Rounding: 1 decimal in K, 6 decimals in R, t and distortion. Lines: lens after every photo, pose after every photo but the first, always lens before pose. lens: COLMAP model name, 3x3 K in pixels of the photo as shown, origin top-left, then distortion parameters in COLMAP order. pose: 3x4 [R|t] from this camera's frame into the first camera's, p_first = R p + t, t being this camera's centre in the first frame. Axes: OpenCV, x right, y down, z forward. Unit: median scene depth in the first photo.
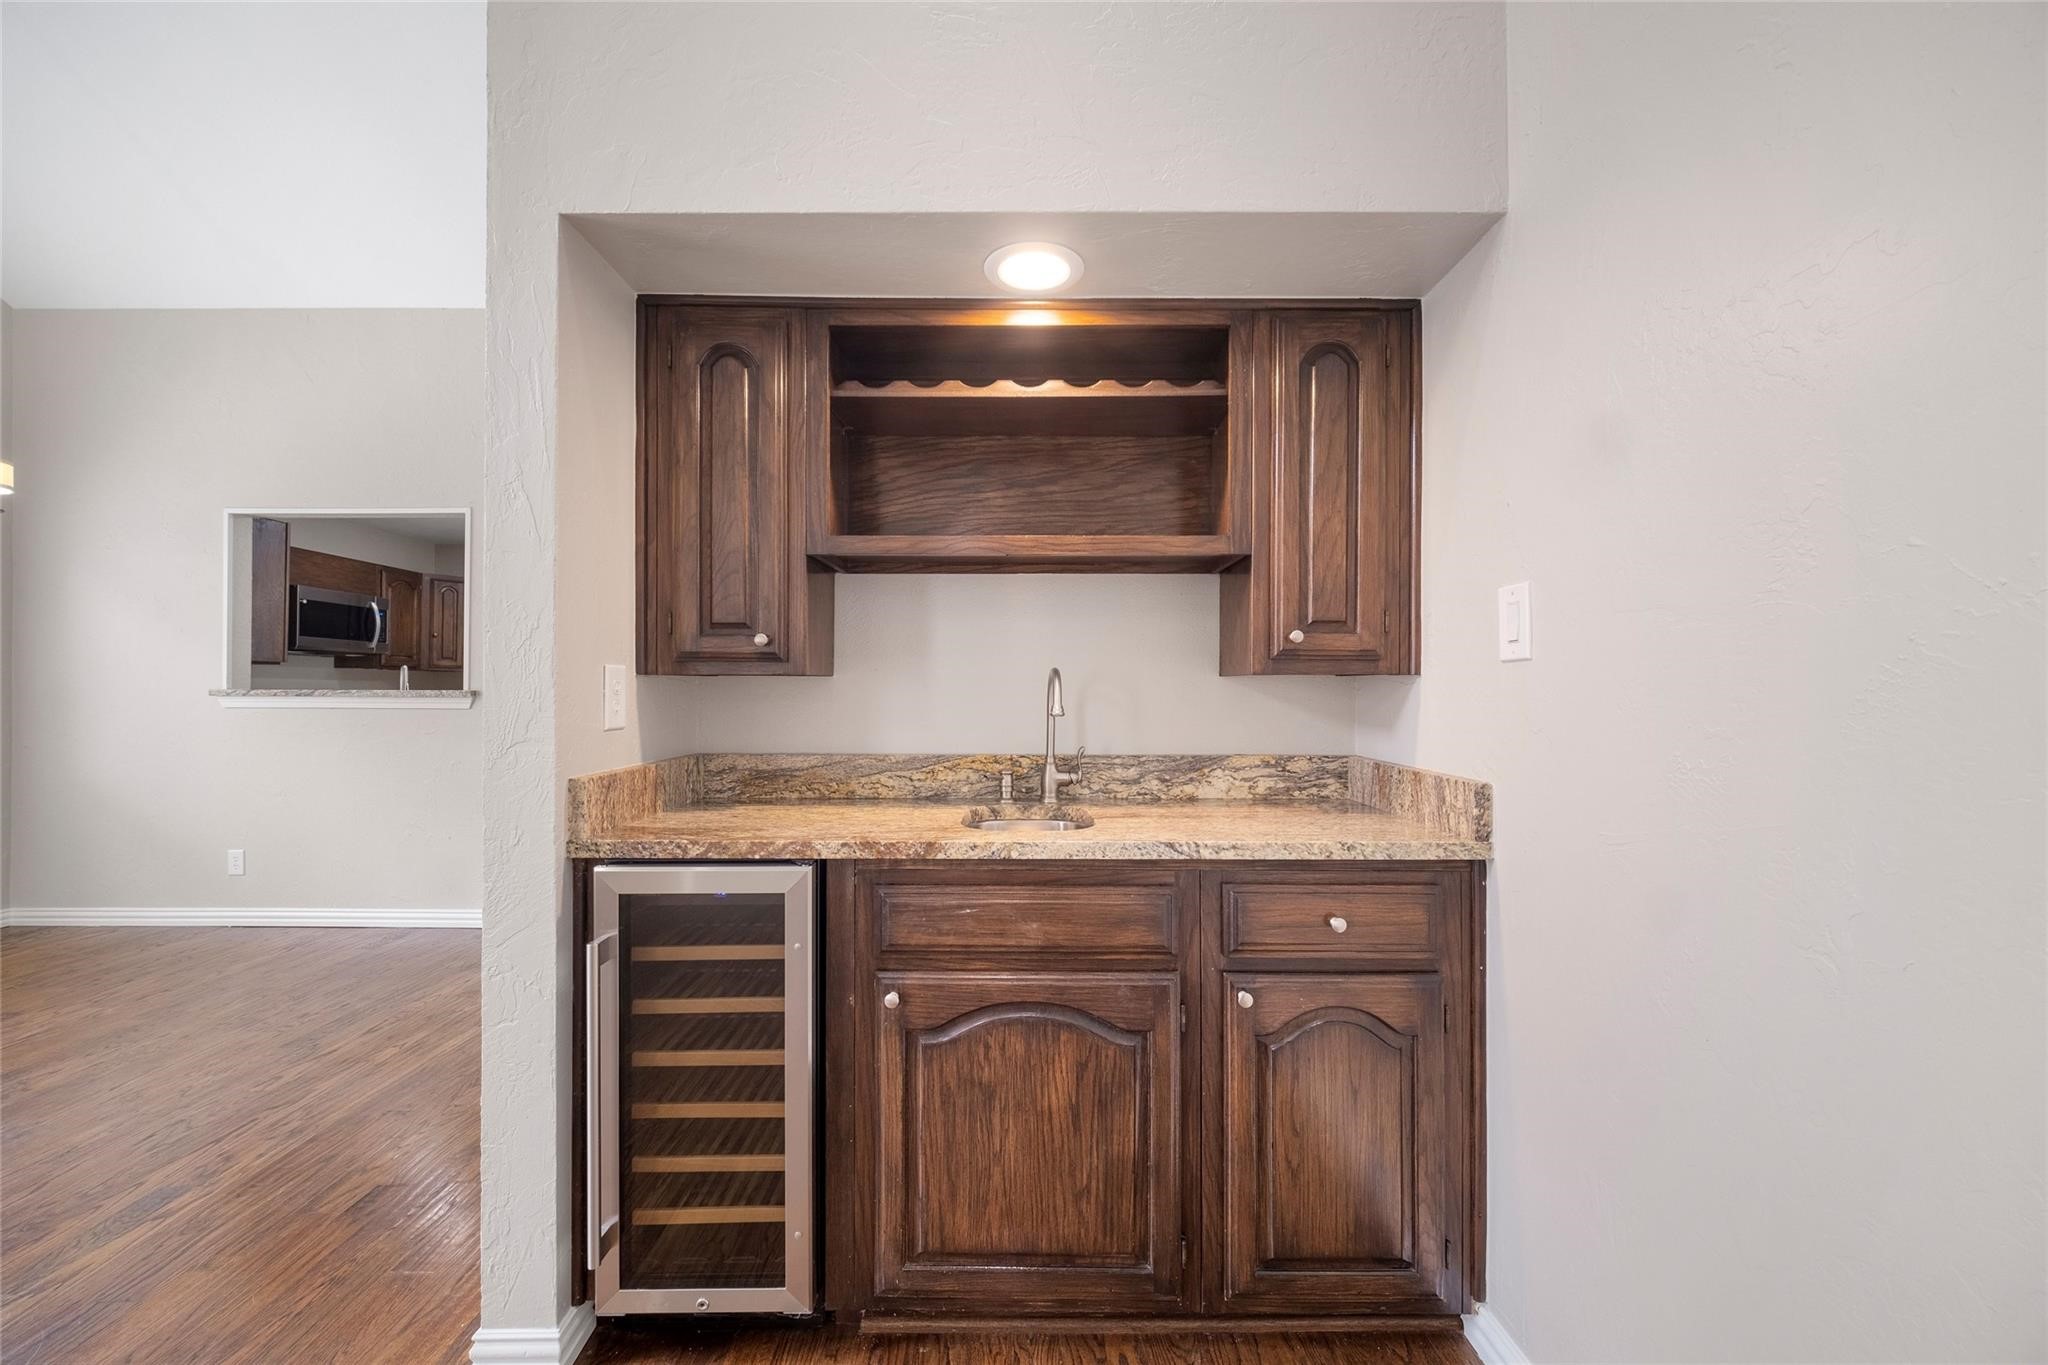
lens RADIAL K [[809.5, 0, 1028.6], [0, 809.5, 681.6], [0, 0, 1]] dist [-0.005958, -0.000356]
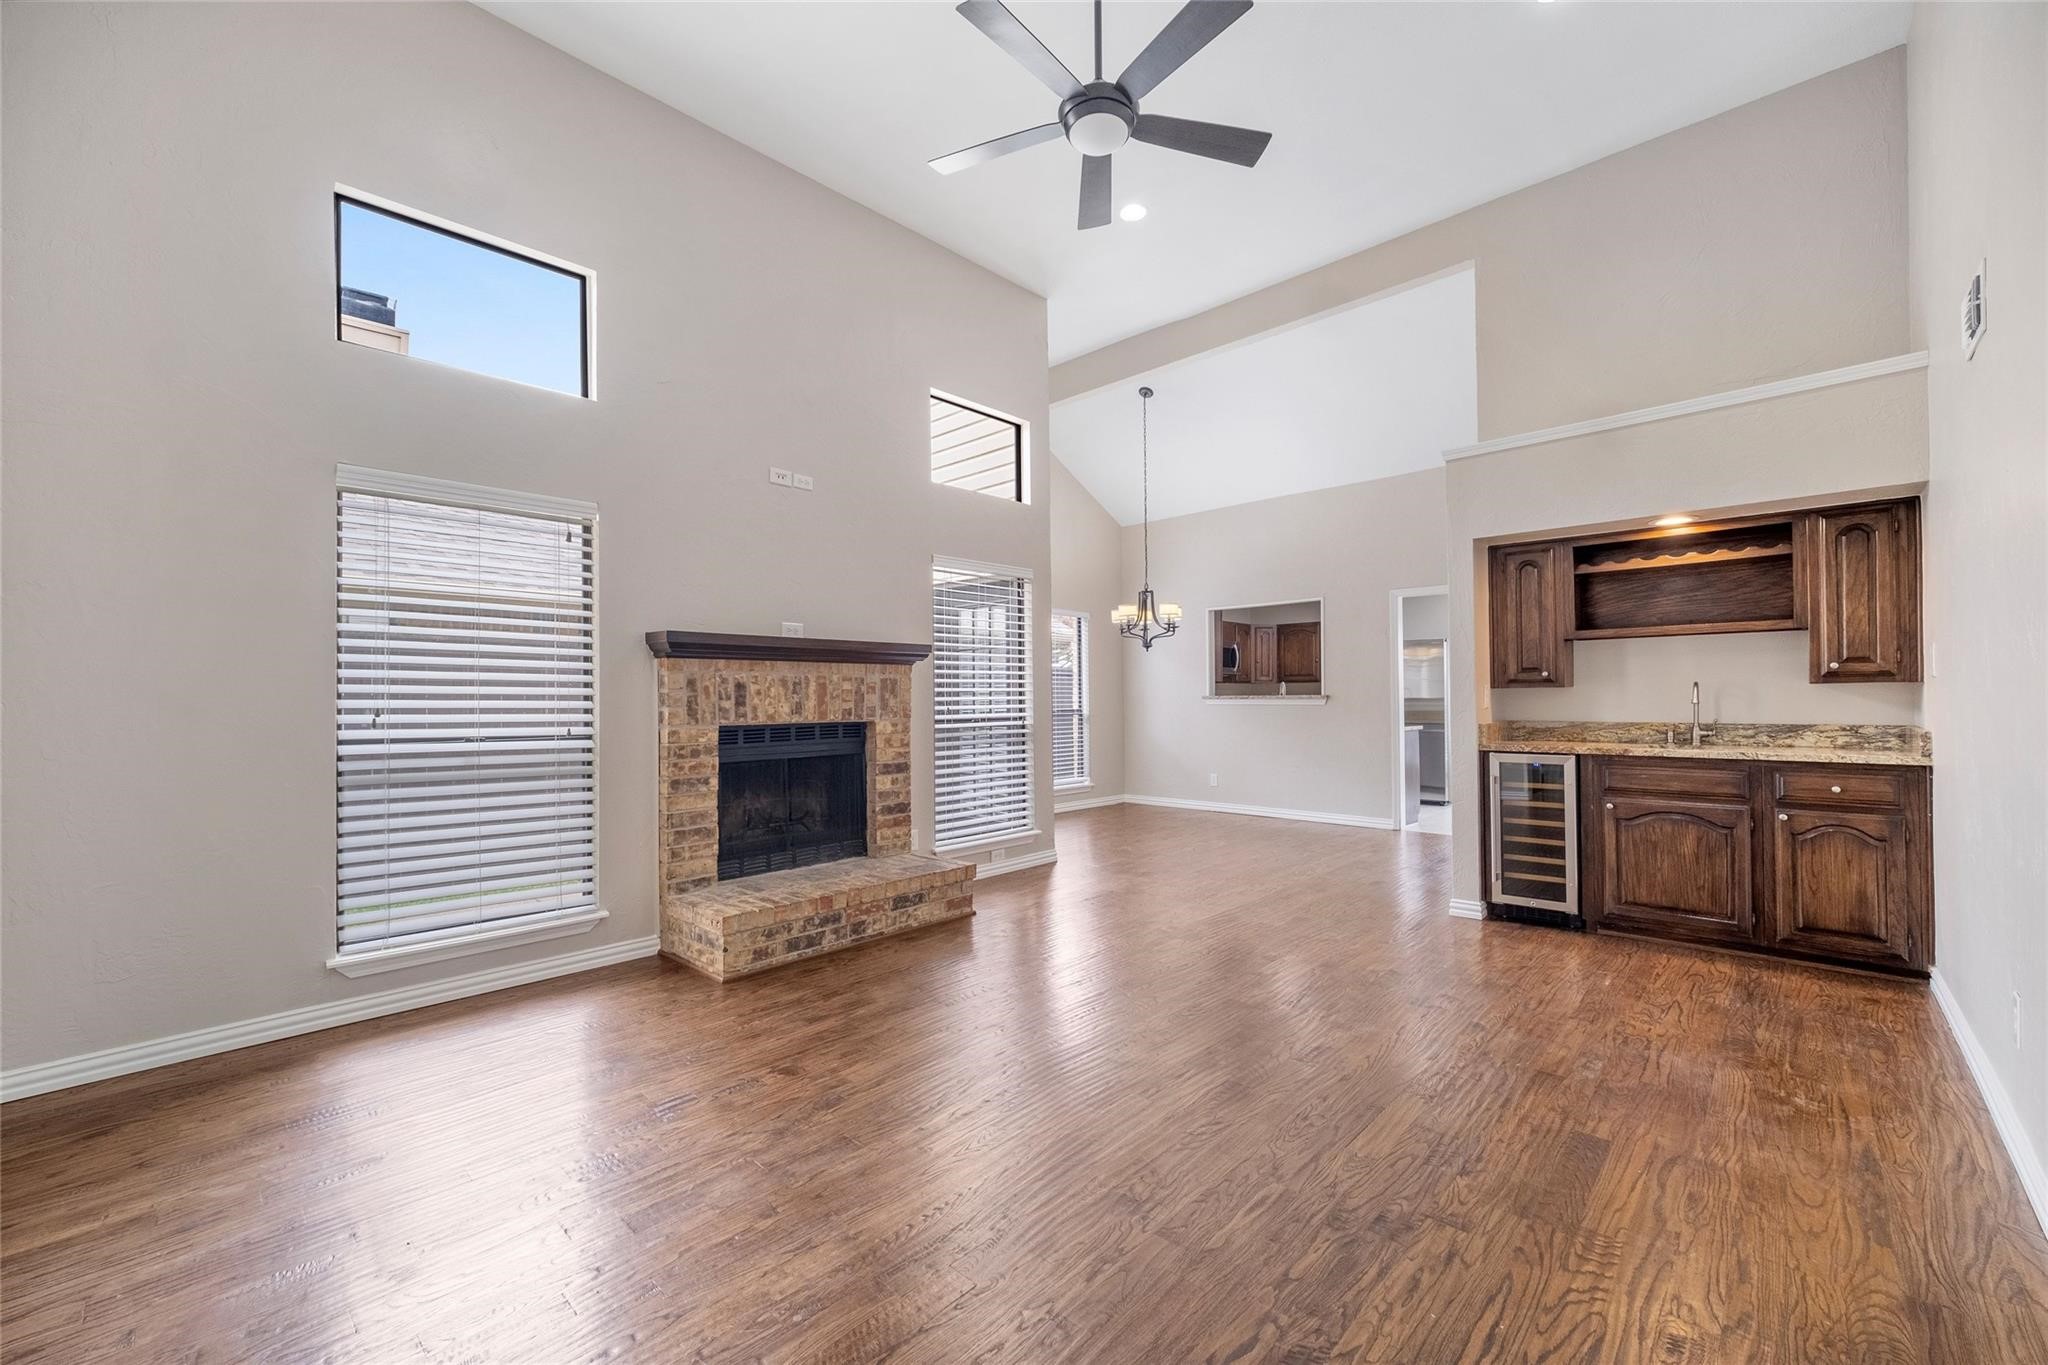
lens RADIAL K [[817.0, 0, 1024.0], [0, 817.0, 692.9], [0, 0, 1]] dist [-0.005224, -0.000482]
pose [[0.718767, -0.012548, -0.695138, 0.280479], [0.020101, 0.999794, 0.002737, -0.032518], [0.694960, -0.015940, 0.718871, -2.019990]]
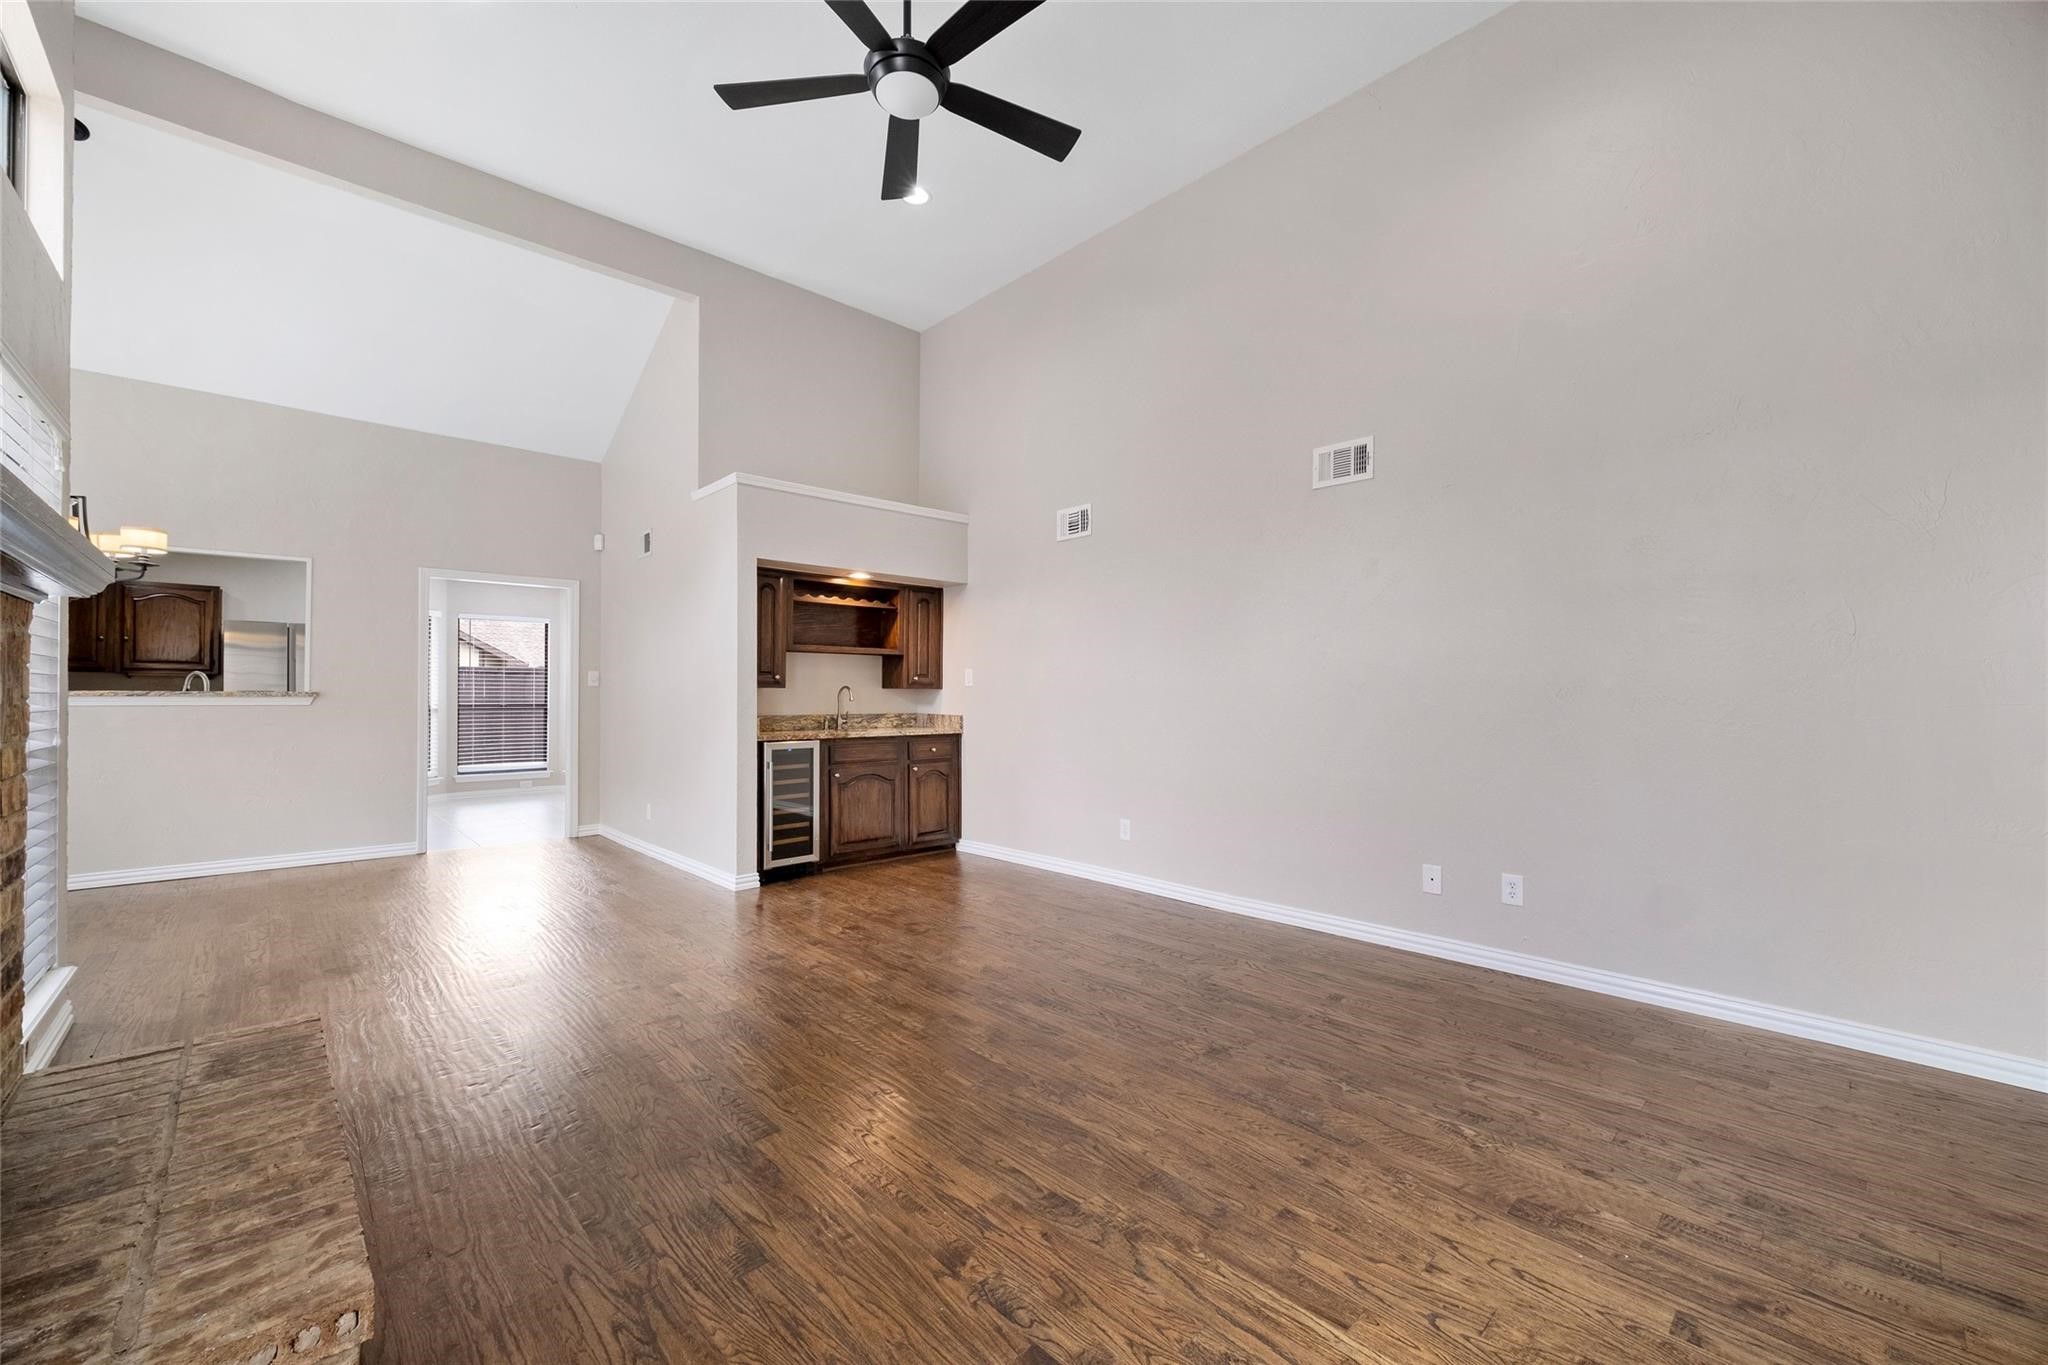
lens RADIAL K [[817.0, 0, 1024.0], [0, 817.0, 692.9], [0, 0, 1]] dist [-0.005224, -0.000482]
pose [[0.727712, 0.002044, 0.685880, -1.833918], [-0.010105, 0.999919, 0.007742, -0.024327], [-0.685808, -0.012565, 0.727674, -2.010395]]
